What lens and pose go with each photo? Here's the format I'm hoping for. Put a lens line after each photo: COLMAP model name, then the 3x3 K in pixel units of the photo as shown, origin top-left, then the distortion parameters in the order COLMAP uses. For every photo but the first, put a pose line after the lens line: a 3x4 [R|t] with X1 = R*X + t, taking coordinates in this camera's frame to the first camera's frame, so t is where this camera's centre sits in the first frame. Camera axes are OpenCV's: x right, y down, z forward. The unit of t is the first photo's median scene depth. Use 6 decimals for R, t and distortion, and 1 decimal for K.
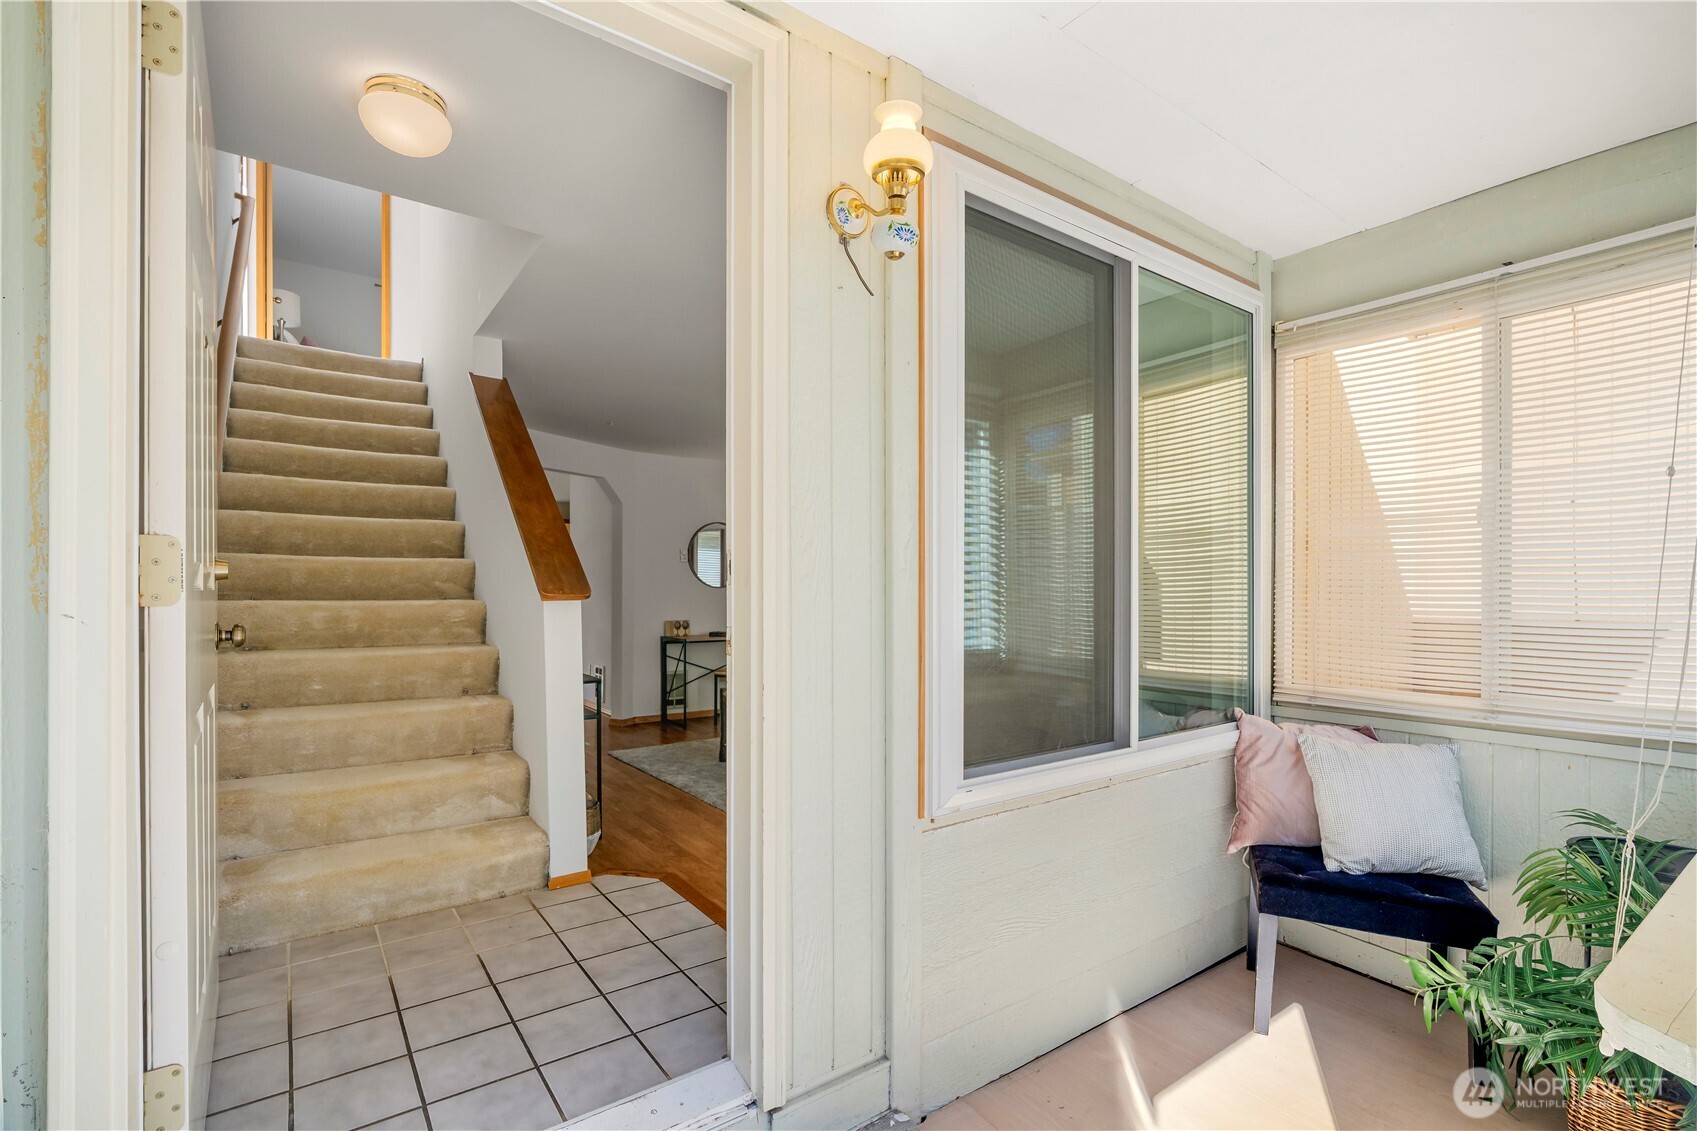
lens RADIAL K [[775.7, 0, 851.0], [0, 775.7, 578.9], [0, 0, 1]] dist [-0.011254, 0.001664]
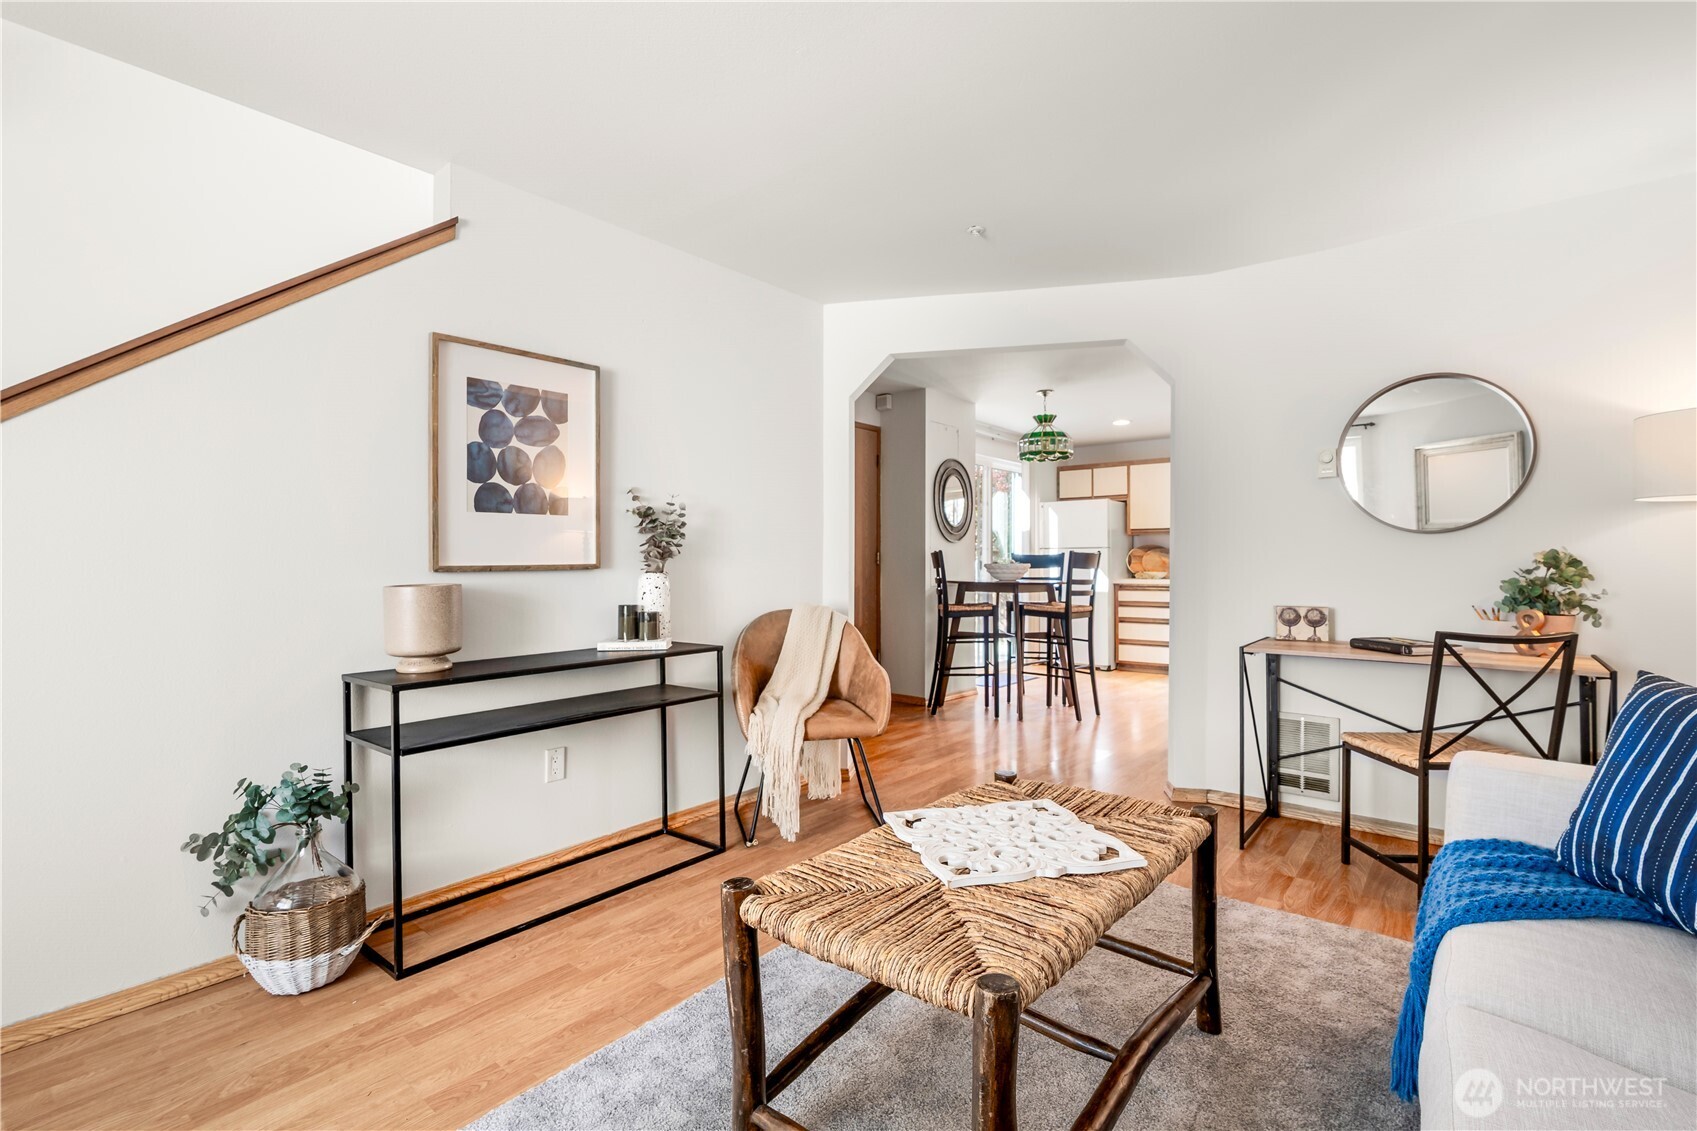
lens RADIAL K [[775.7, 0, 849.9], [0, 775.7, 562.4], [0, 0, 1]] dist [-0.011254, 0.001664]
pose [[0.252701, 0.004191, -0.967535, 0.150332], [0.007349, 0.999953, 0.006251, 0.023224], [0.967517, -0.008690, 0.252658, 0.631133]]
